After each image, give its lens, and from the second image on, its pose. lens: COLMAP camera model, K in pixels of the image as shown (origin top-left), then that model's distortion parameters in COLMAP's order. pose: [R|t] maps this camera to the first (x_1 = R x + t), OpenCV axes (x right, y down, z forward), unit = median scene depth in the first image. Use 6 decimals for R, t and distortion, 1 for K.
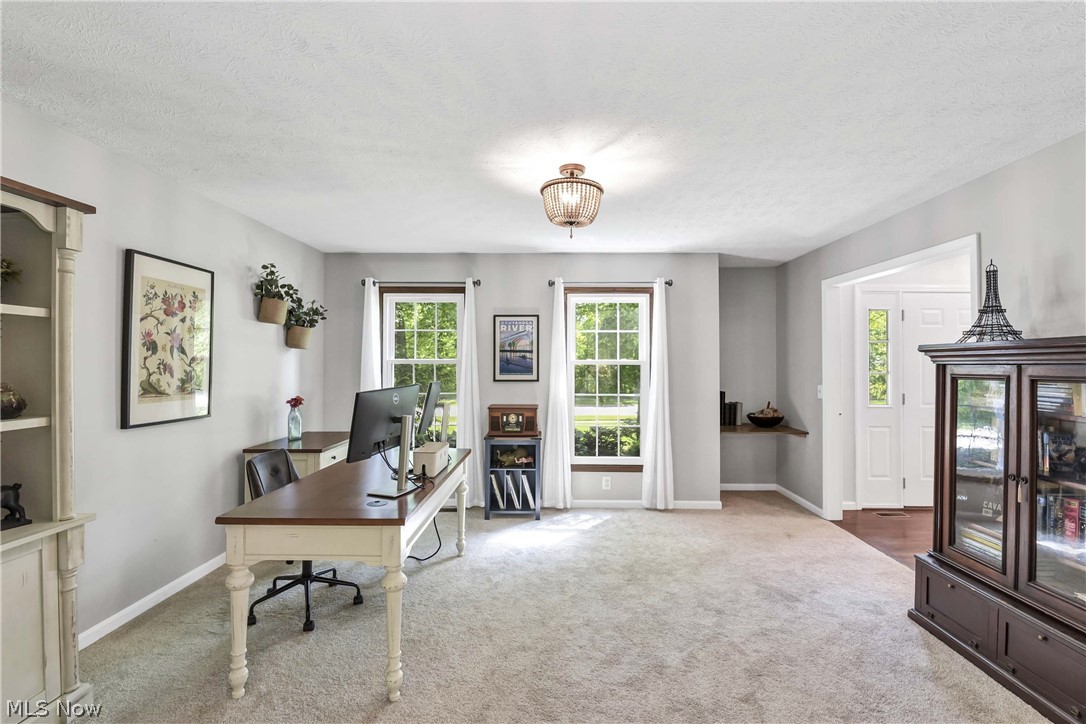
lens RADIAL K [[491.1, 0, 542.6], [0, 491.1, 357.3], [0, 0, 1]] dist [0.001041, -0.010024]
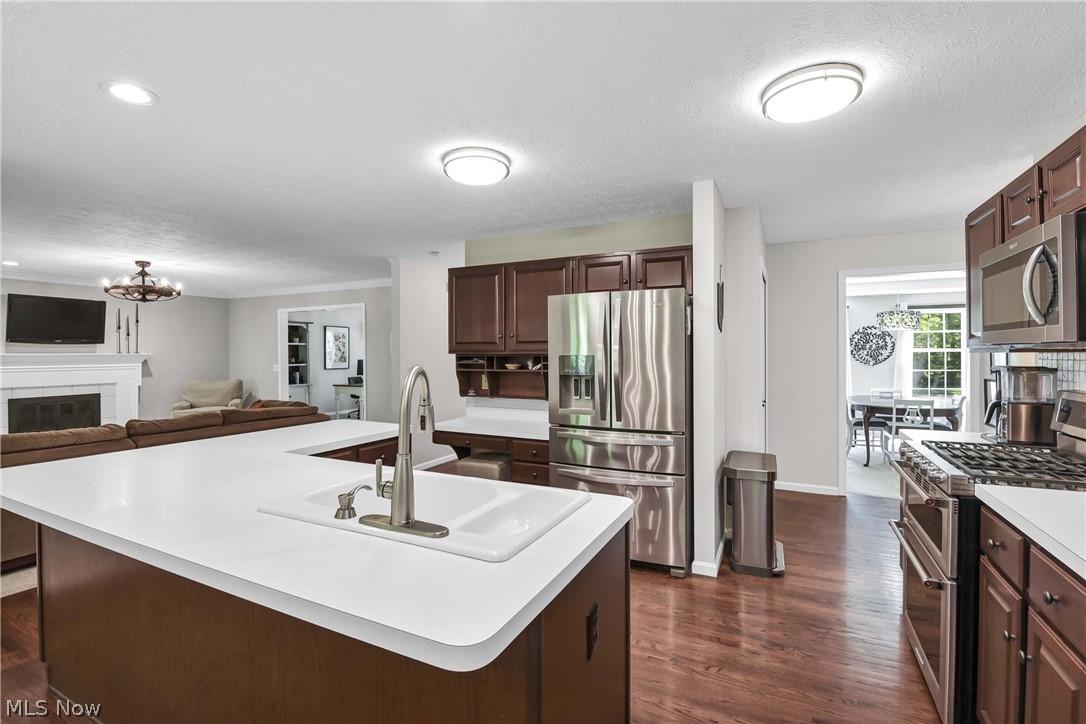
lens RADIAL K [[491.1, 0, 542.6], [0, 491.1, 357.3], [0, 0, 1]] dist [0.001041, -0.010024]
pose [[0.908060, -0.004497, -0.418817, 2.183988], [0.013816, 0.999720, 0.019219, -0.009309], [0.418613, -0.023239, 0.907867, -1.705336]]
